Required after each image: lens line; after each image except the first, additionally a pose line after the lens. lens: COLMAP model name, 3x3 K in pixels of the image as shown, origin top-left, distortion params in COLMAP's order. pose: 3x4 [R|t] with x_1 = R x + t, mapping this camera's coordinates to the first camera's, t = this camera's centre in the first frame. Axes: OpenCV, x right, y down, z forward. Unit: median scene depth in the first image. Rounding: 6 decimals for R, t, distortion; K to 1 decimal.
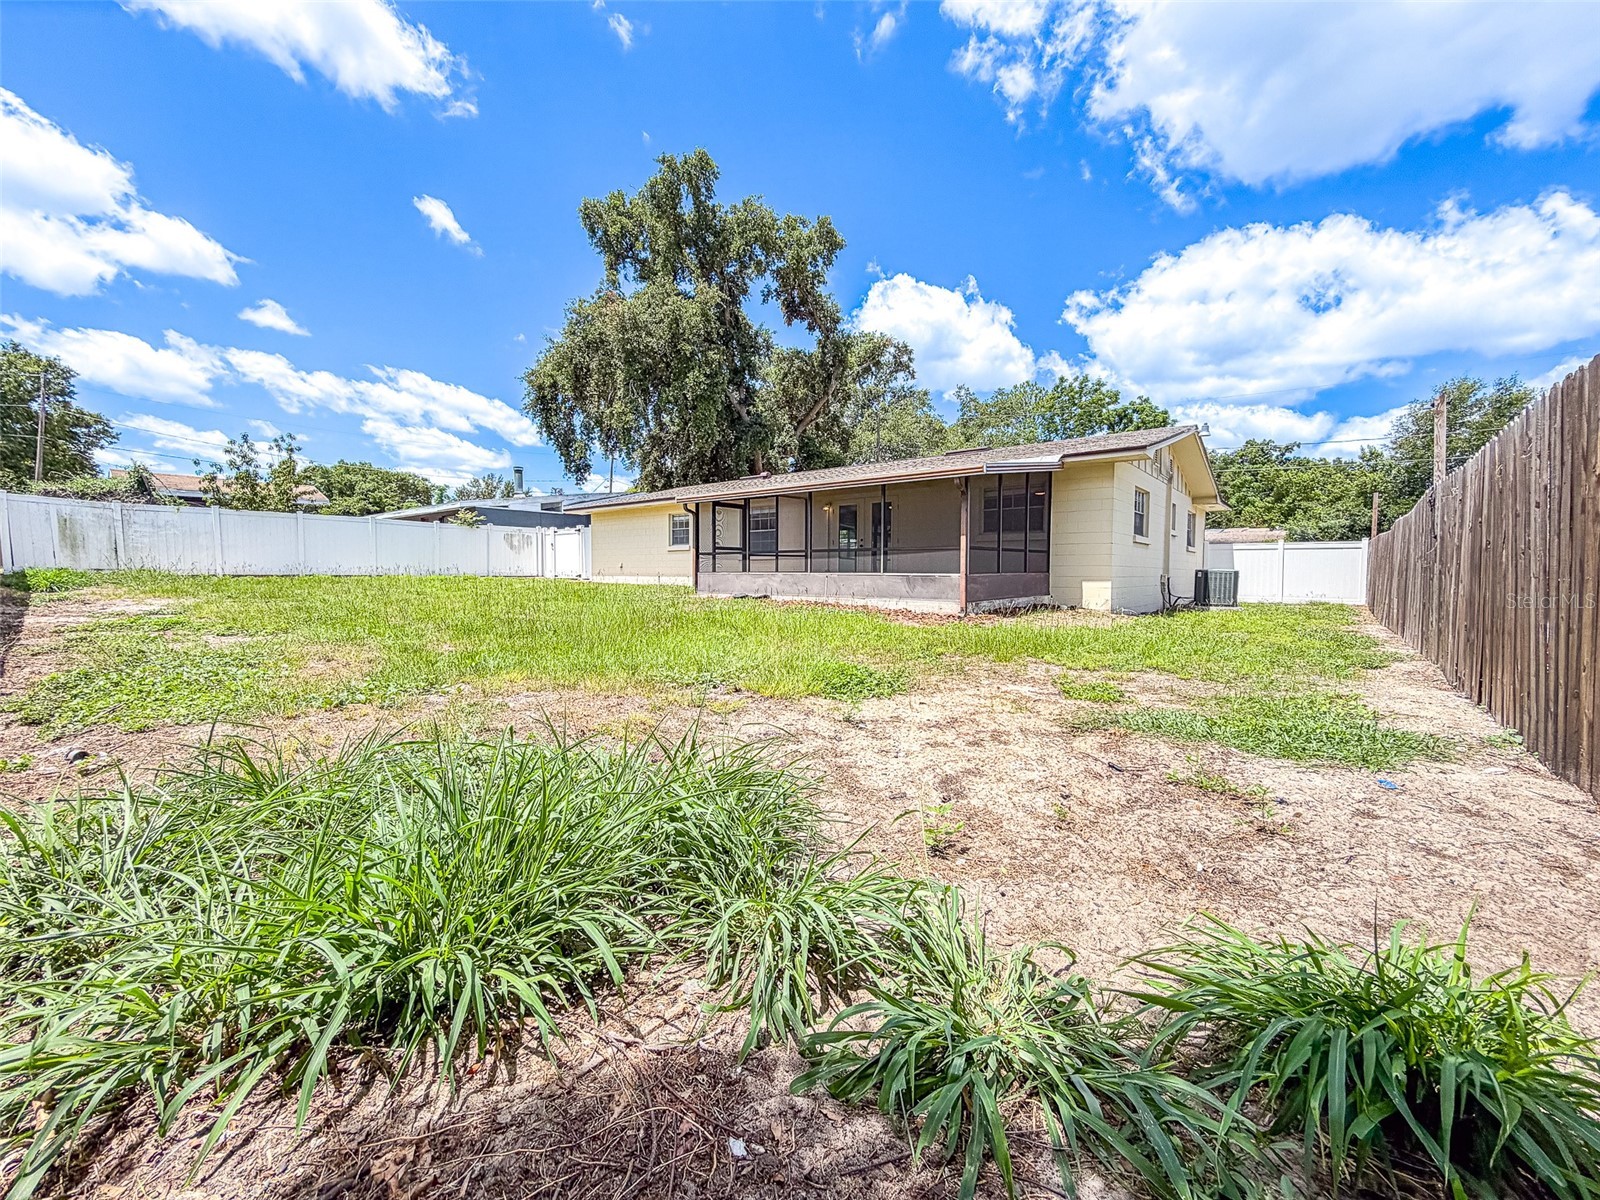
lens RADIAL K [[631.6, 0, 800.9], [0, 631.6, 593.7], [0, 0, 1]] dist [-0.003890, -0.000863]
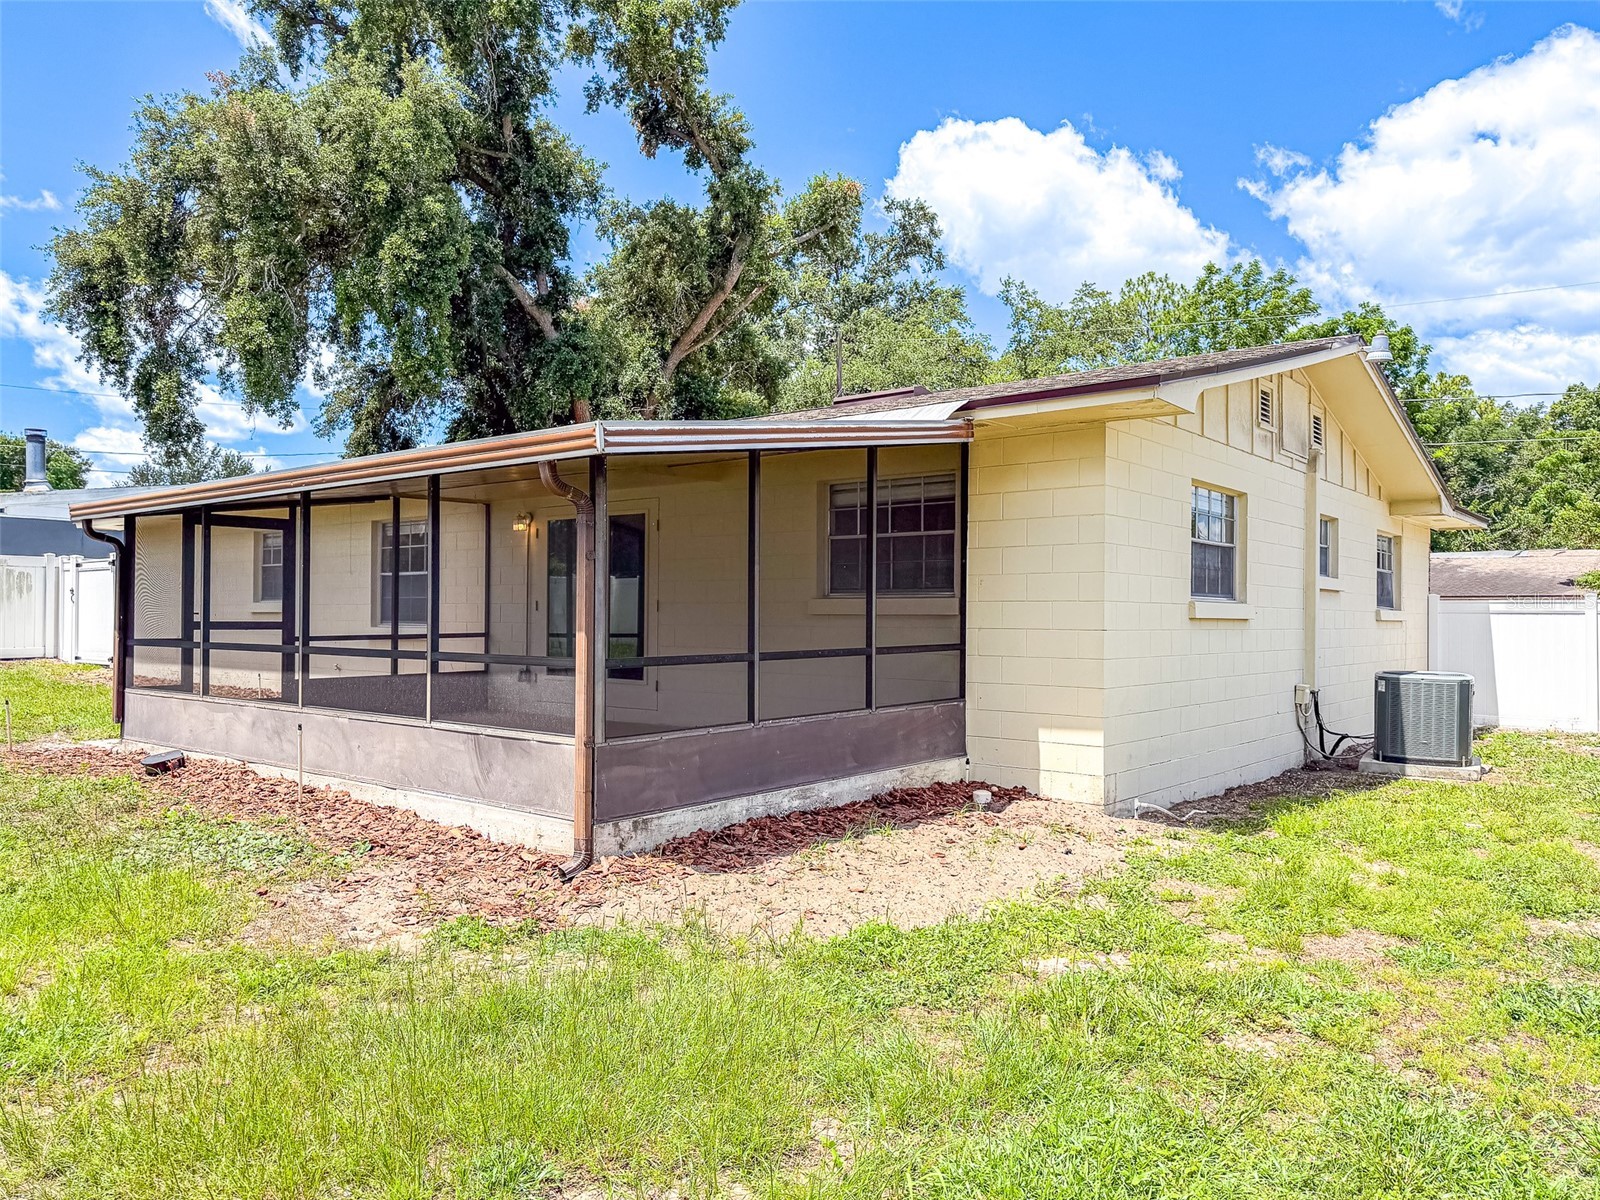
lens RADIAL K [[1134.7, 0, 798.9], [0, 1134.7, 601.4], [0, 0, 1]] dist [-0.022549, 0.021109]
pose [[0.999980, 0.002336, 0.005948, 0.104600], [-0.002045, 0.998819, -0.048541, -0.021821], [-0.006054, 0.048528, 0.998803, 0.107808]]
